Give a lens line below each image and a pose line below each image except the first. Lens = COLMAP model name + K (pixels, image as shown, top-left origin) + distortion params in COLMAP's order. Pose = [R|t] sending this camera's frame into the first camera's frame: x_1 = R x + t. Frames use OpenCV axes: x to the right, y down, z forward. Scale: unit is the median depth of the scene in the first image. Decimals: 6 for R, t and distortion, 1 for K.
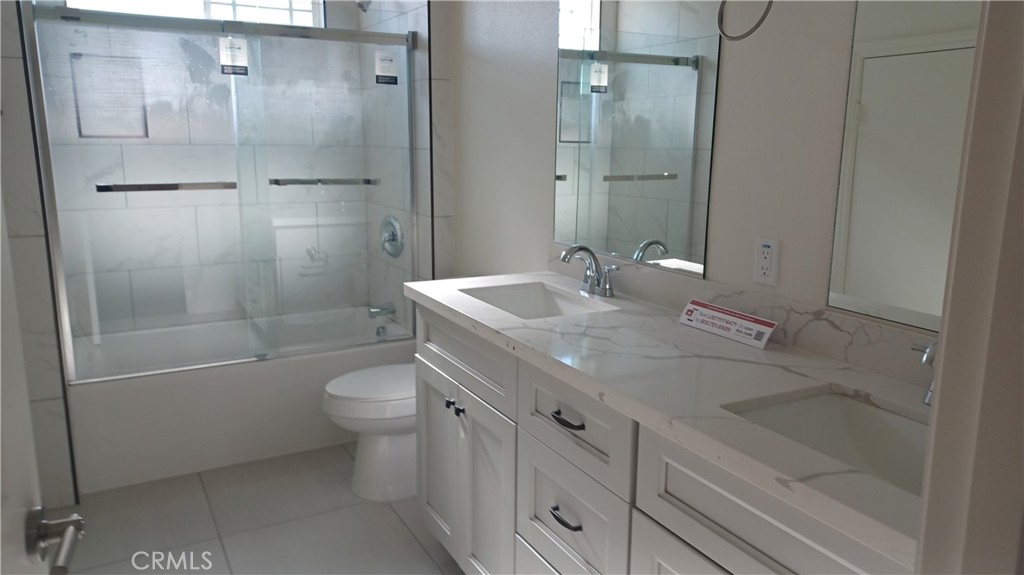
lens RADIAL K [[737.4, 0, 488.3], [0, 737.4, 284.5], [0, 0, 1]] dist [0.080398, -0.067976]
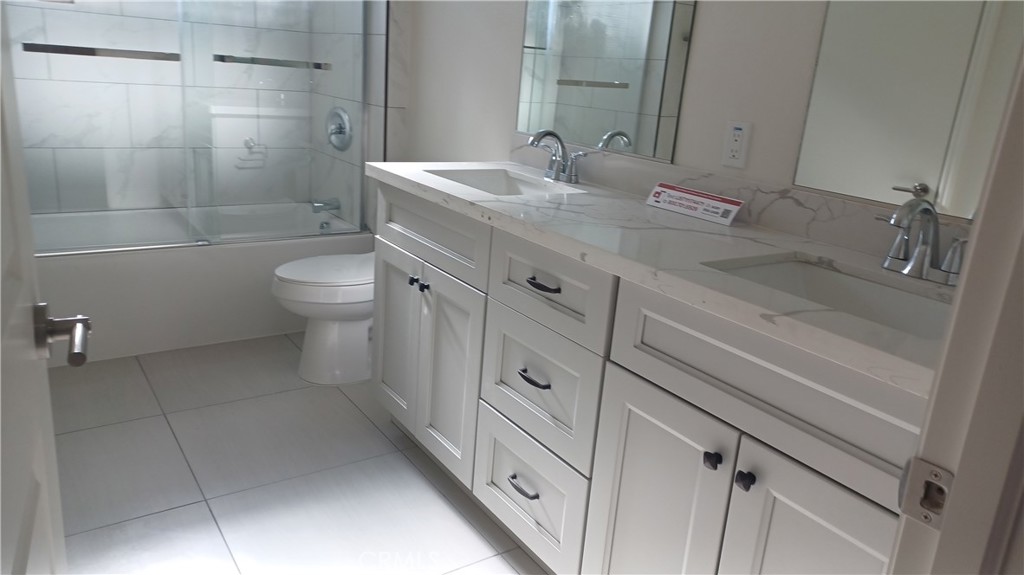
lens RADIAL K [[735.1, 0, 485.5], [0, 735.1, 281.4], [0, 0, 1]] dist [0.057588, -0.004204]
pose [[0.994357, 0.039237, 0.098559, -0.038279], [-0.048870, 0.994054, 0.097306, 0.043227], [-0.094155, -0.101573, 0.990362, -0.002487]]
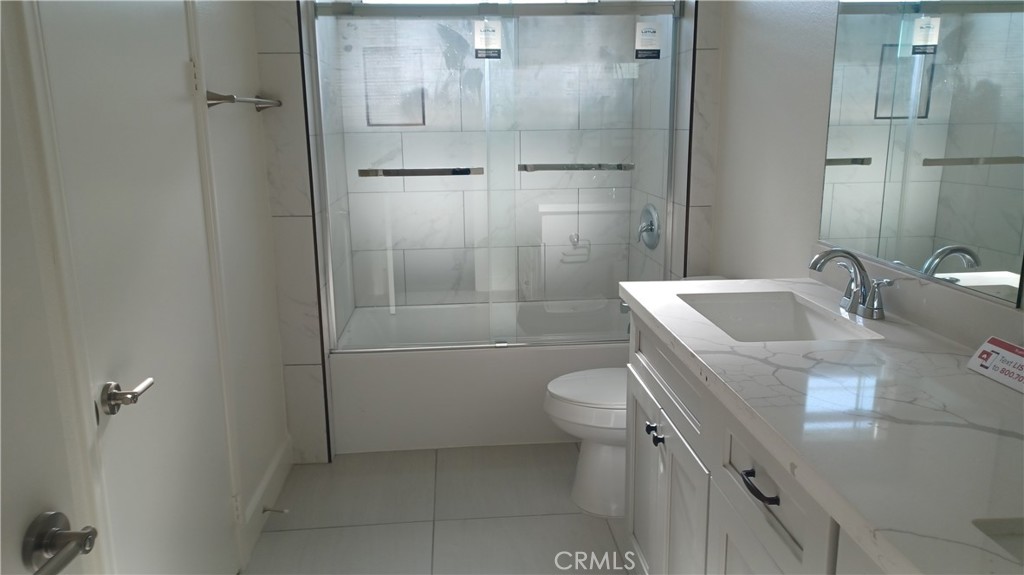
lens RADIAL K [[737.4, 0, 488.3], [0, 737.4, 284.5], [0, 0, 1]] dist [0.080398, -0.067976]
pose [[0.918032, 0.066915, -0.390819, 0.071508], [-0.059166, 0.997740, 0.031848, -0.014679], [0.392067, -0.006114, 0.919916, 0.102988]]
